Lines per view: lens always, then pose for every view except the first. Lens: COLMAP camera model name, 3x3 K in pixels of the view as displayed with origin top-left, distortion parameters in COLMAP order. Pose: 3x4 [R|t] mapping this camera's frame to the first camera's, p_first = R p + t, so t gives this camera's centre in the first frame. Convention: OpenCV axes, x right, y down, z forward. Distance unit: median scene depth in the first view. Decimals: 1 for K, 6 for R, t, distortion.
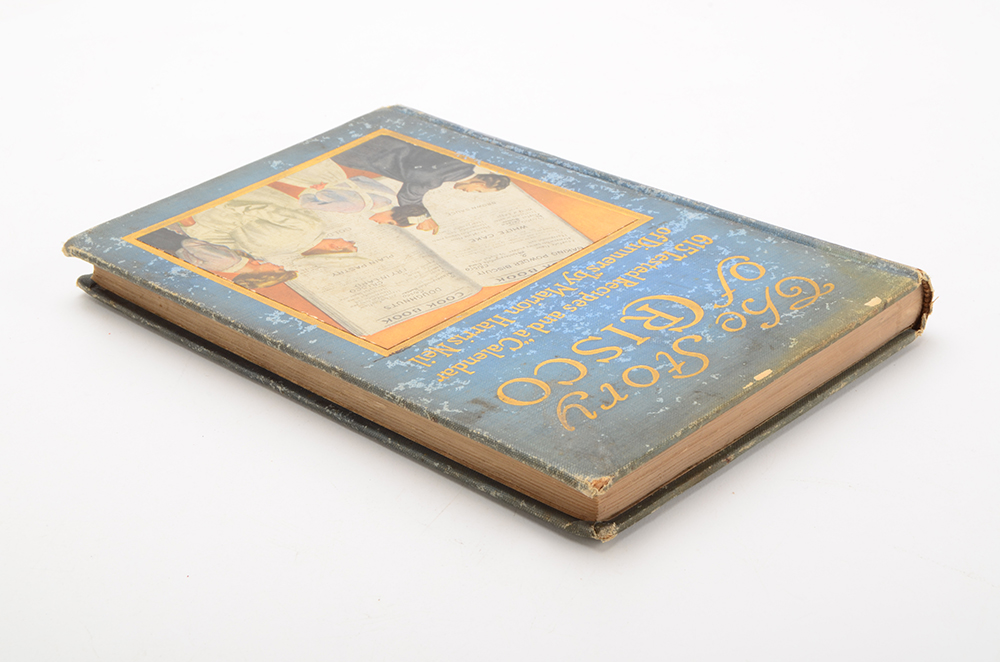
lens RADIAL K [[1926.1, 0, 499.1], [0, 1926.1, 328.2], [0, 0, 1]] dist [-0.023694, 0.000000]
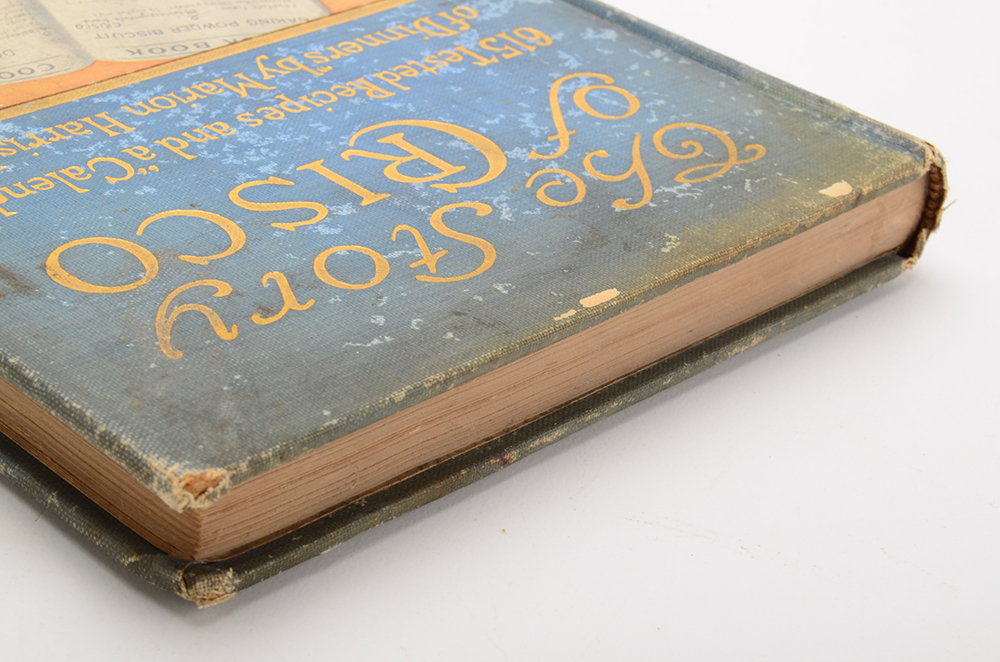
lens RADIAL K [[2244.7, 0, 502.0], [0, 2244.7, 332.0], [0, 0, 1]] dist [-0.023503, 0.000000]
pose [[0.988532, 0.133828, 0.069958, 0.067884], [-0.136609, 0.989949, 0.036588, 0.014073], [-0.064358, -0.045726, 0.996879, 0.398230]]
